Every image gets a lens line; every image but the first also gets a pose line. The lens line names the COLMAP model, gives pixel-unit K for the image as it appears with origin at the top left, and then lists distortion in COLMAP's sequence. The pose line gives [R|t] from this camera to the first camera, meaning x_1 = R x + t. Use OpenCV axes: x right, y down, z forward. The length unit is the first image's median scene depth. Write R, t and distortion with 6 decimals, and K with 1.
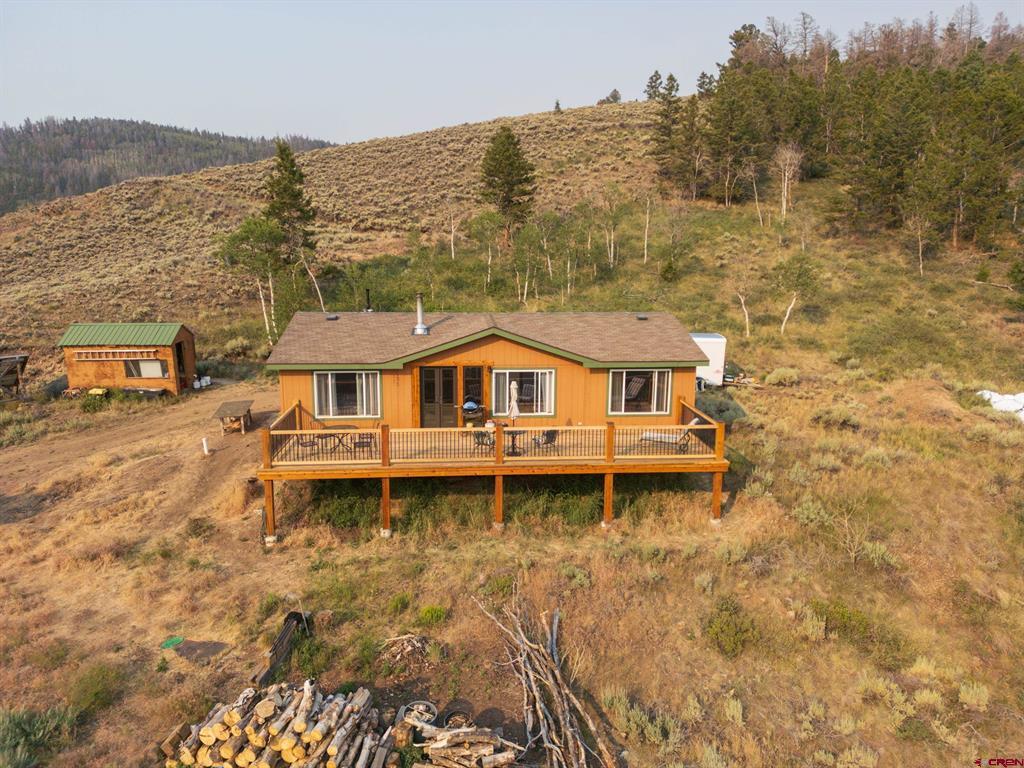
lens RADIAL K [[711.5, 0, 511.5], [0, 711.5, 380.5], [0, 0, 1]] dist [0.083140, -0.082831]
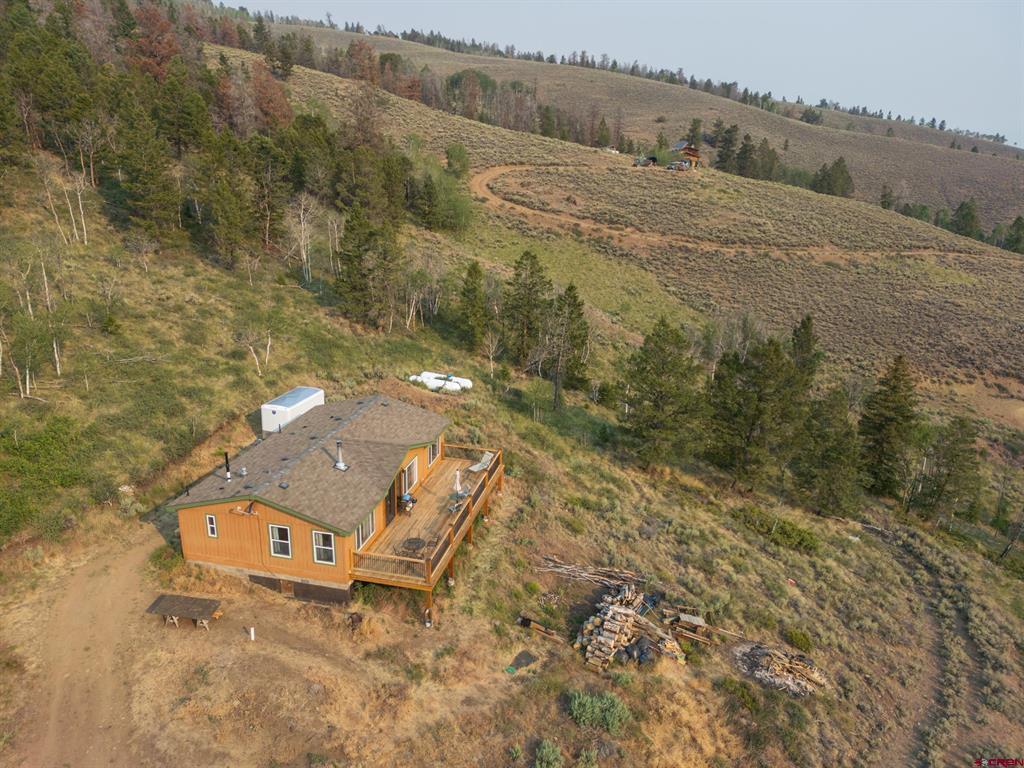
lens RADIAL K [[733.4, 0, 497.1], [0, 733.4, 379.5], [0, 0, 1]] dist [0.071447, -0.062231]
pose [[0.320026, -0.289385, 0.902131, -0.980701], [0.159957, 0.955043, 0.249614, -0.416390], [-0.933808, 0.064419, 0.351928, 0.148638]]
